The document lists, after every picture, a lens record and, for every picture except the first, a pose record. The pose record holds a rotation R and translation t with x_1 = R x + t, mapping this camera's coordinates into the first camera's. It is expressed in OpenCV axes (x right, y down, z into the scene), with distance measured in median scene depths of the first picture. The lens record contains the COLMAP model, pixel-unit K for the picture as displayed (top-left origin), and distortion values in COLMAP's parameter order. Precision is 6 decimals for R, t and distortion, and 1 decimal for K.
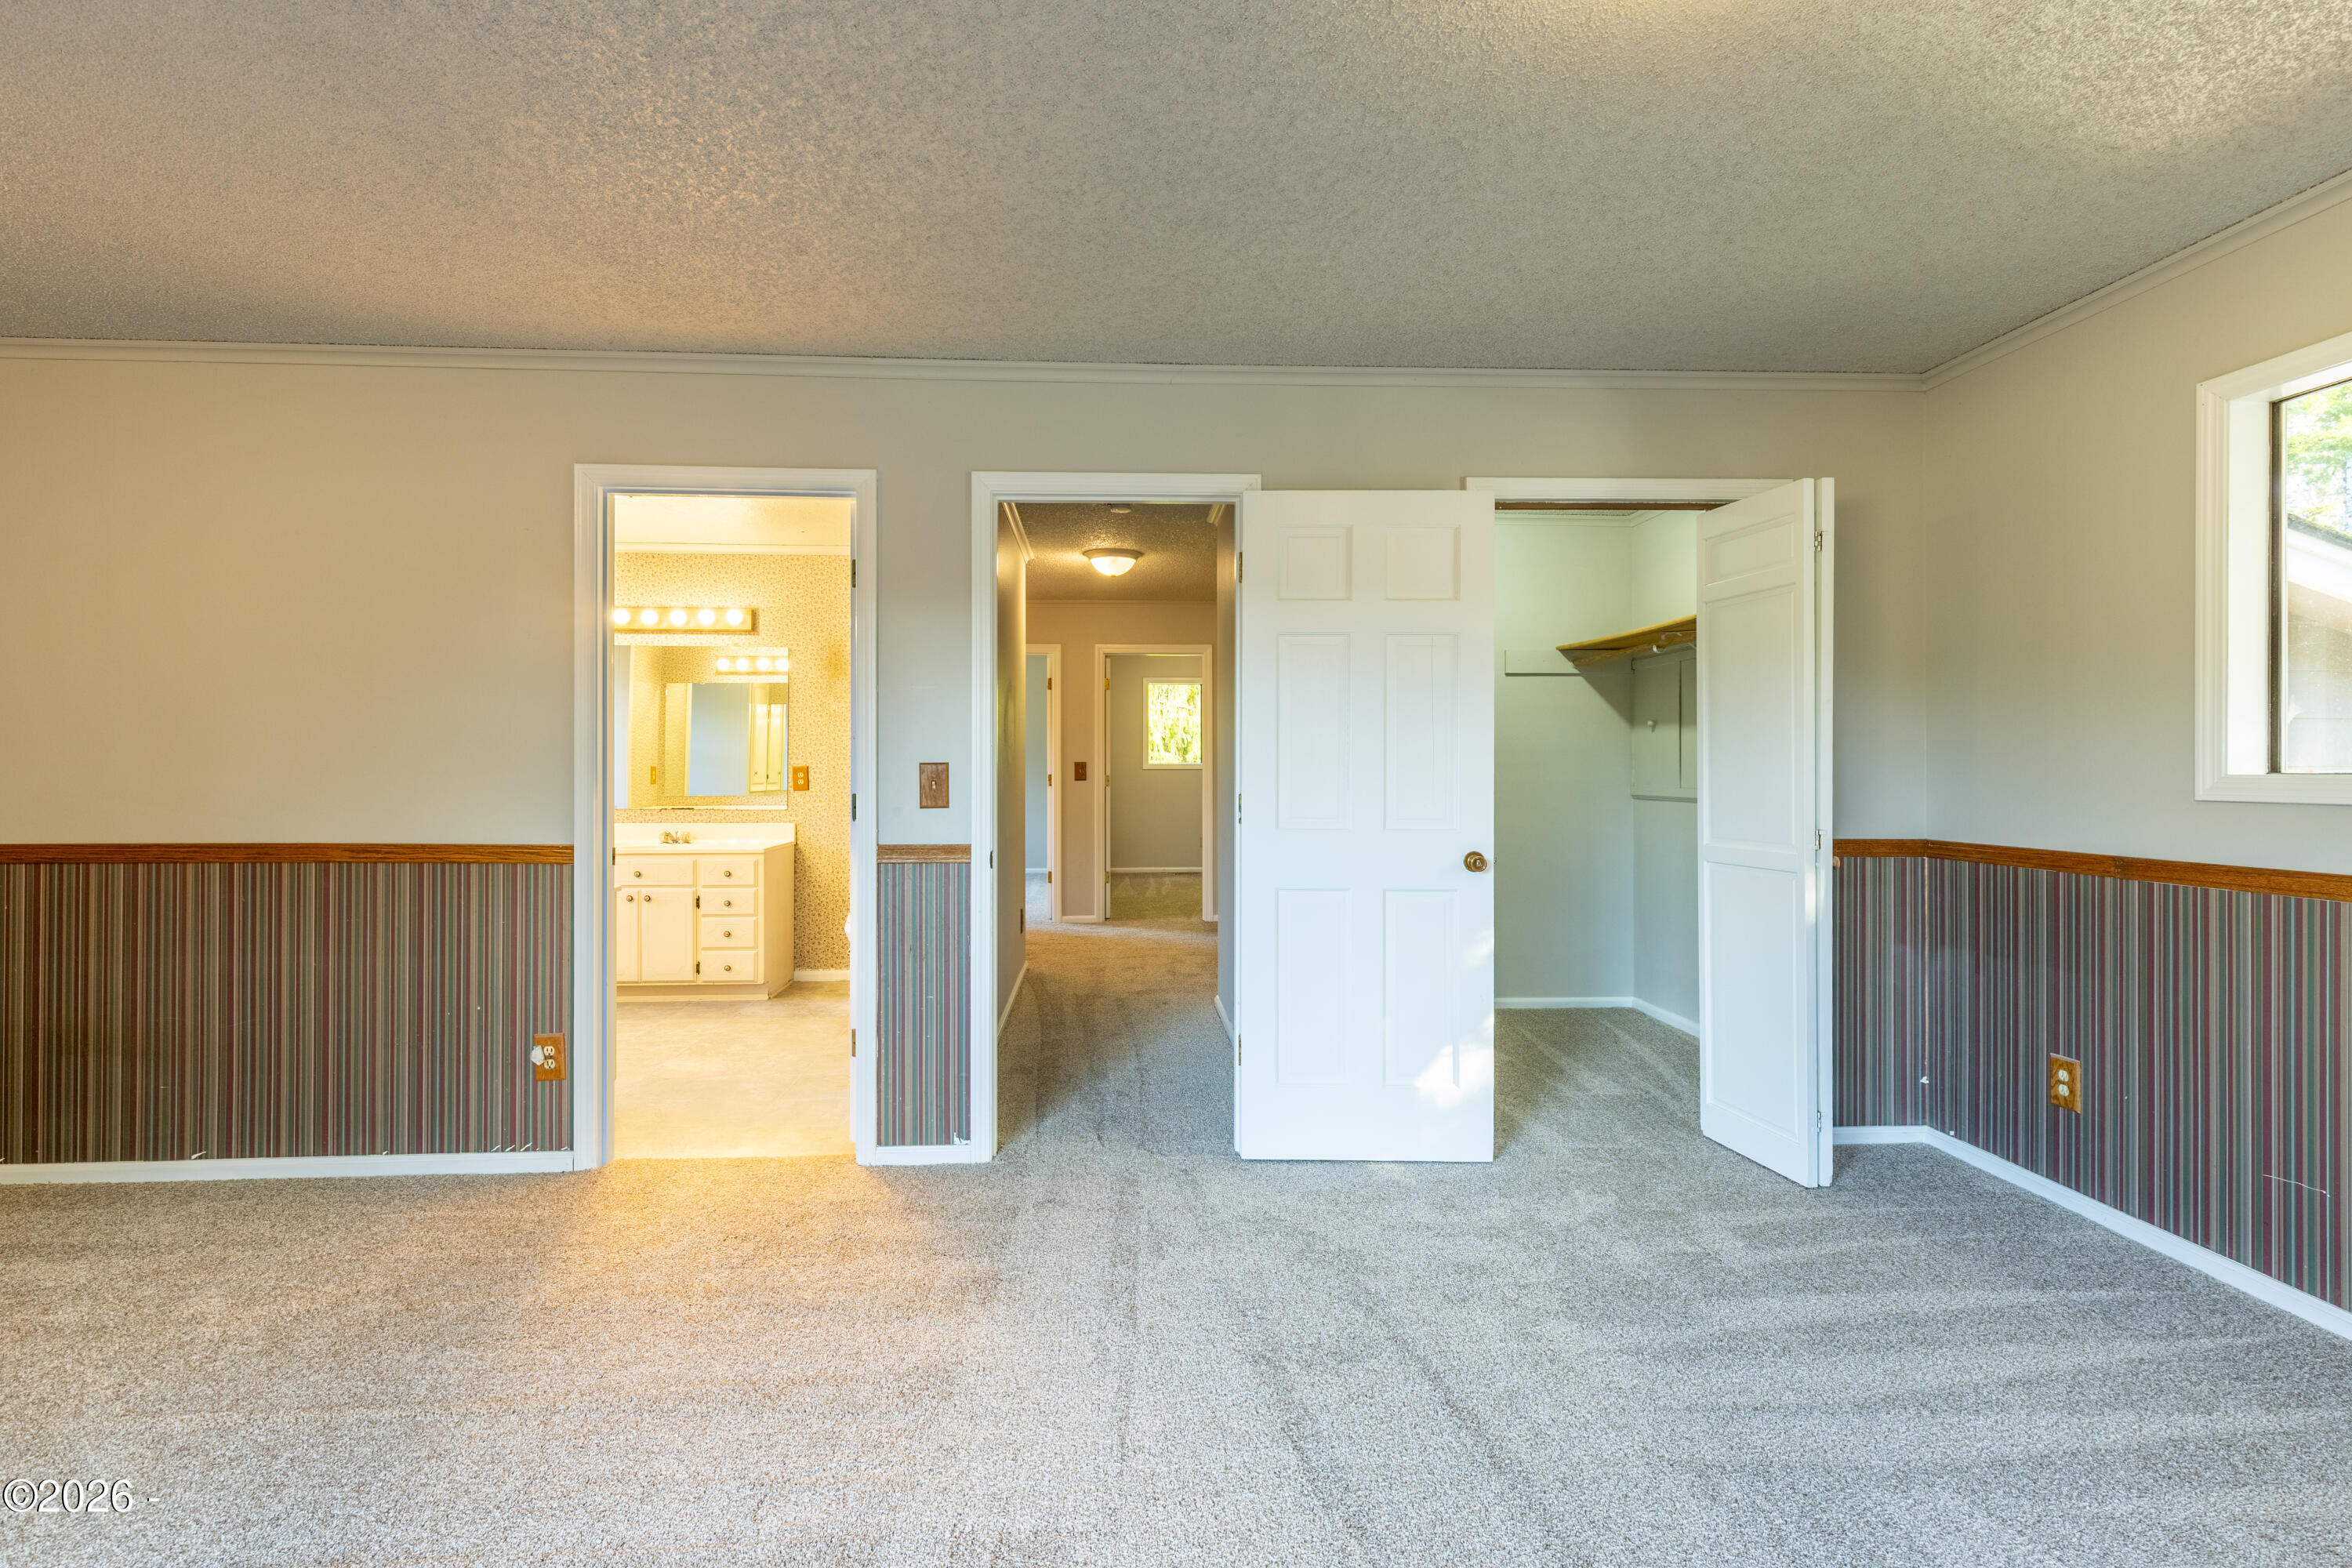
lens RADIAL K [[1084.9, 0, 1171.9], [0, 1084.9, 785.2], [0, 0, 1]] dist [-0.000528, -0.000170]
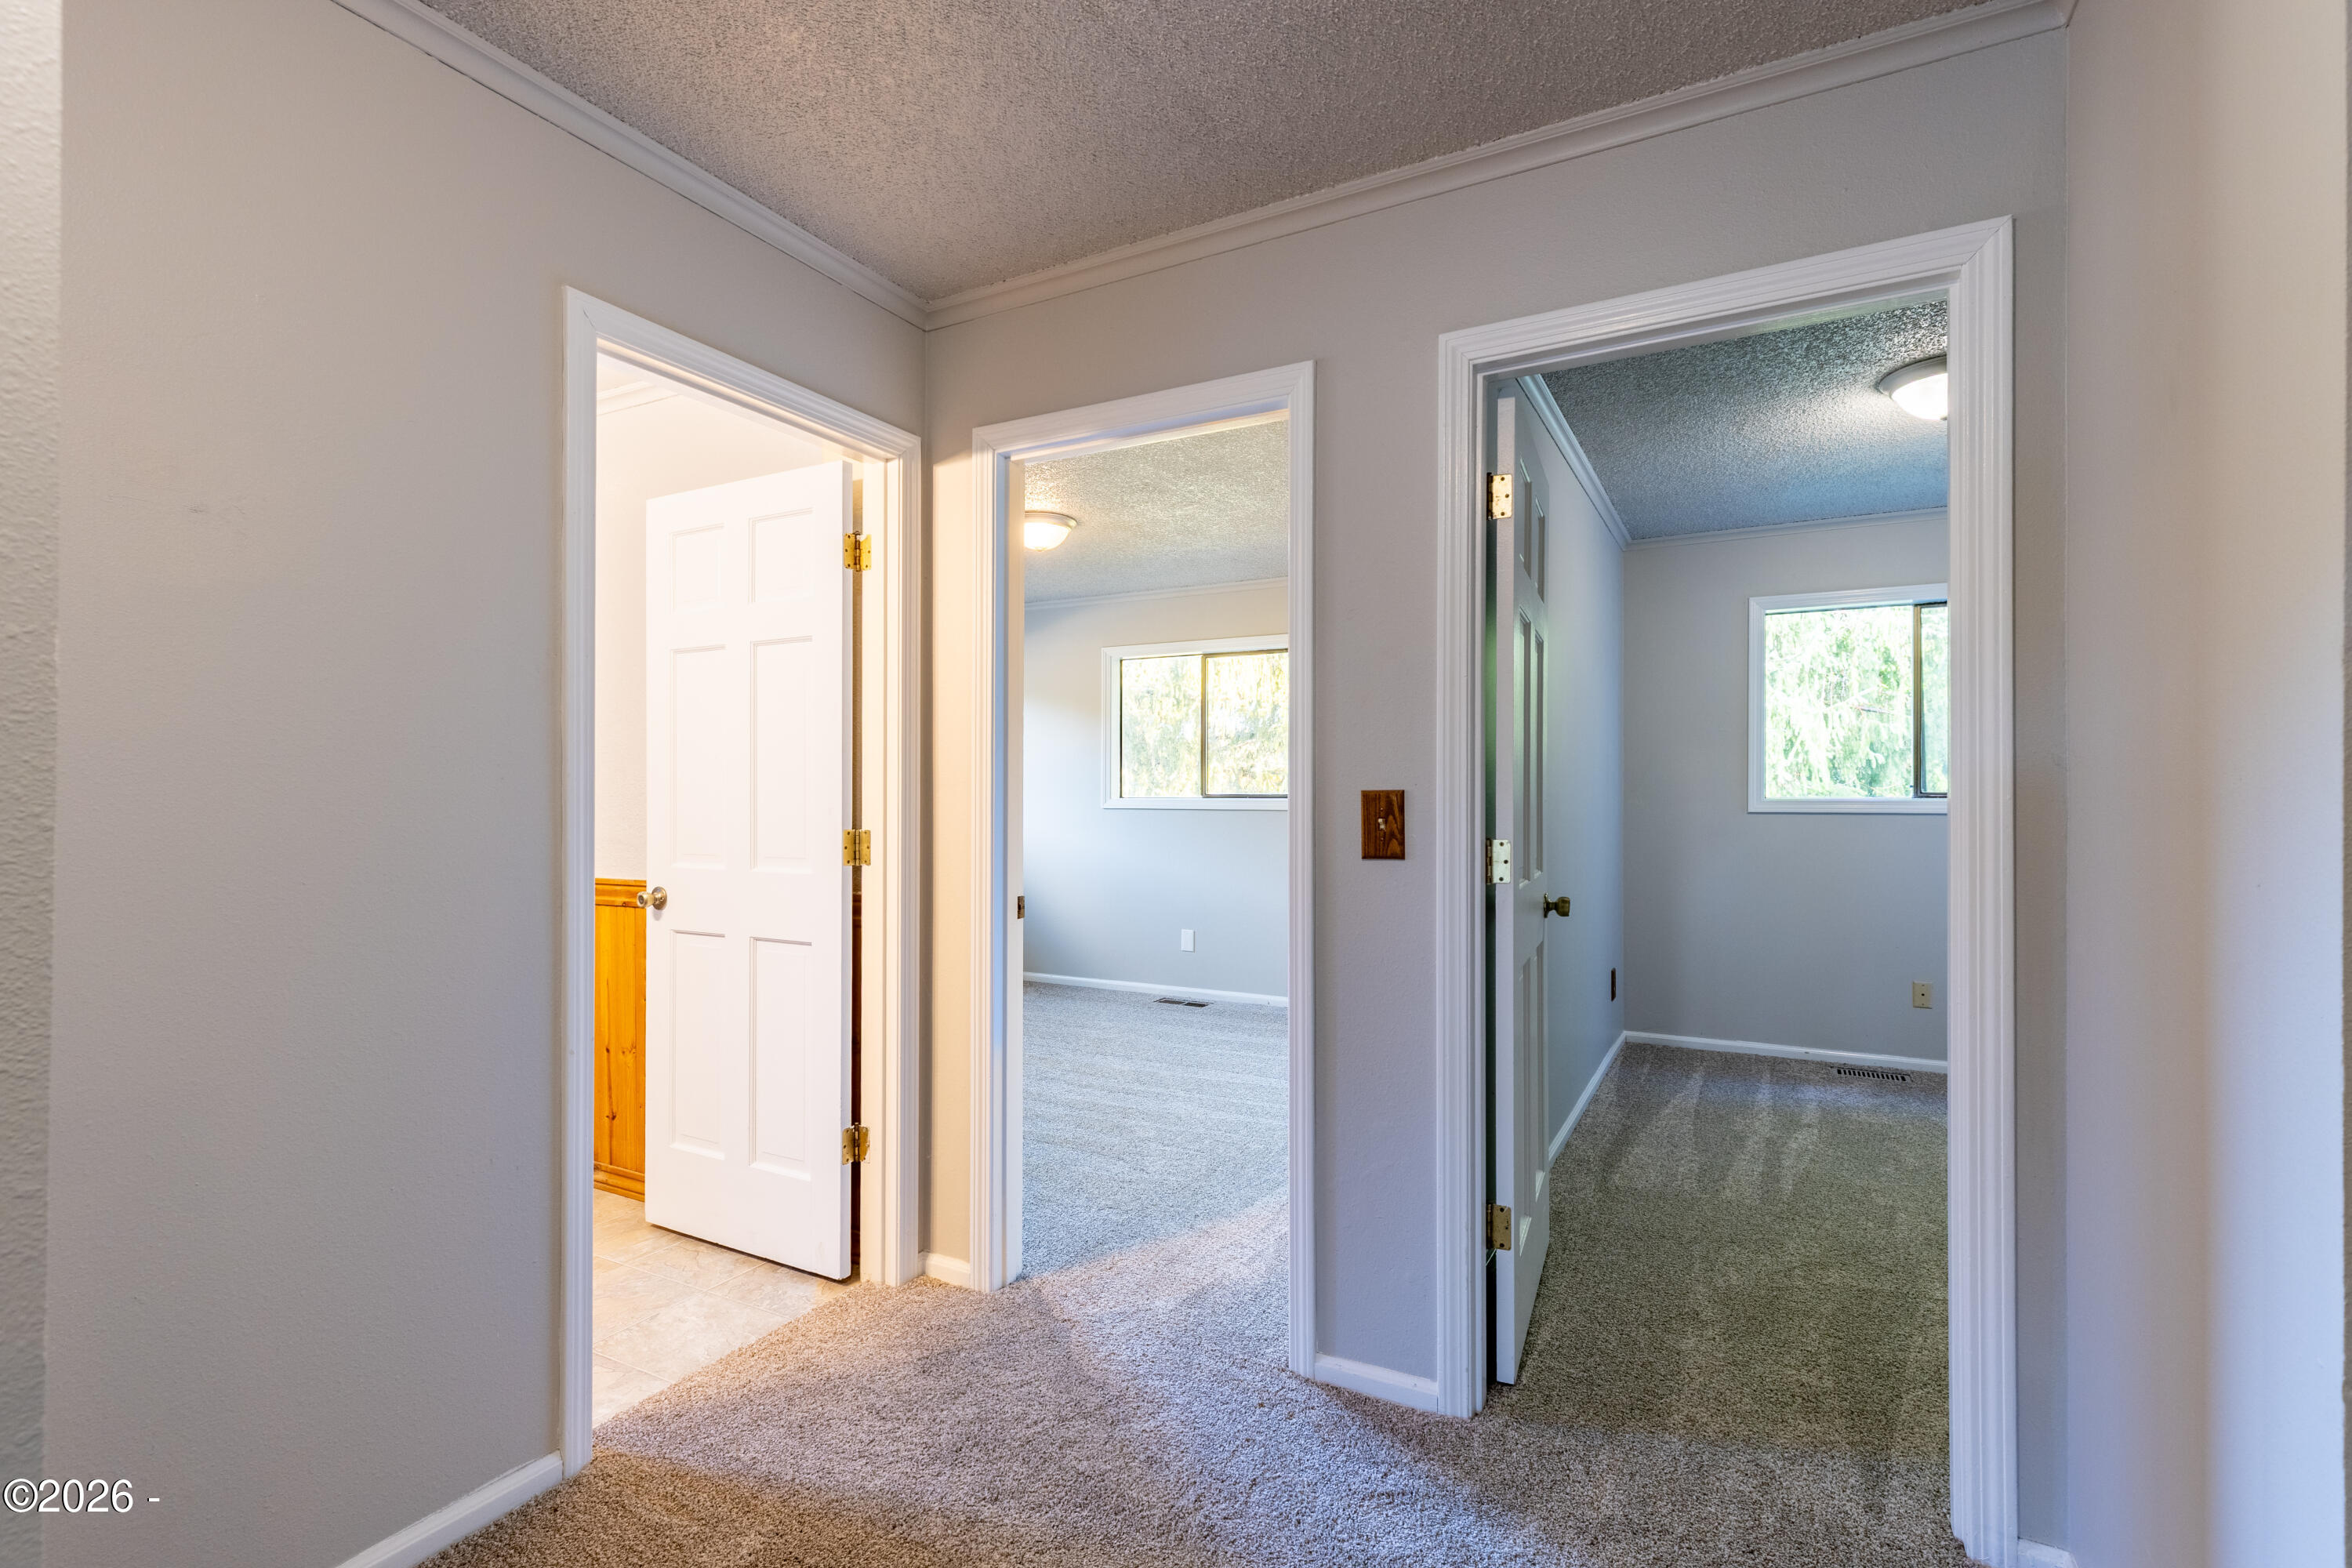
lens RADIAL K [[1023.6, 0, 1173.3], [0, 1023.6, 793.0], [0, 0, 1]] dist [0.006739, -0.000675]
pose [[0.832228, 0.000340, -0.554433, 0.009481], [-0.014051, 0.999692, -0.020479, -0.010986], [0.554256, 0.024833, 0.831976, 0.561250]]
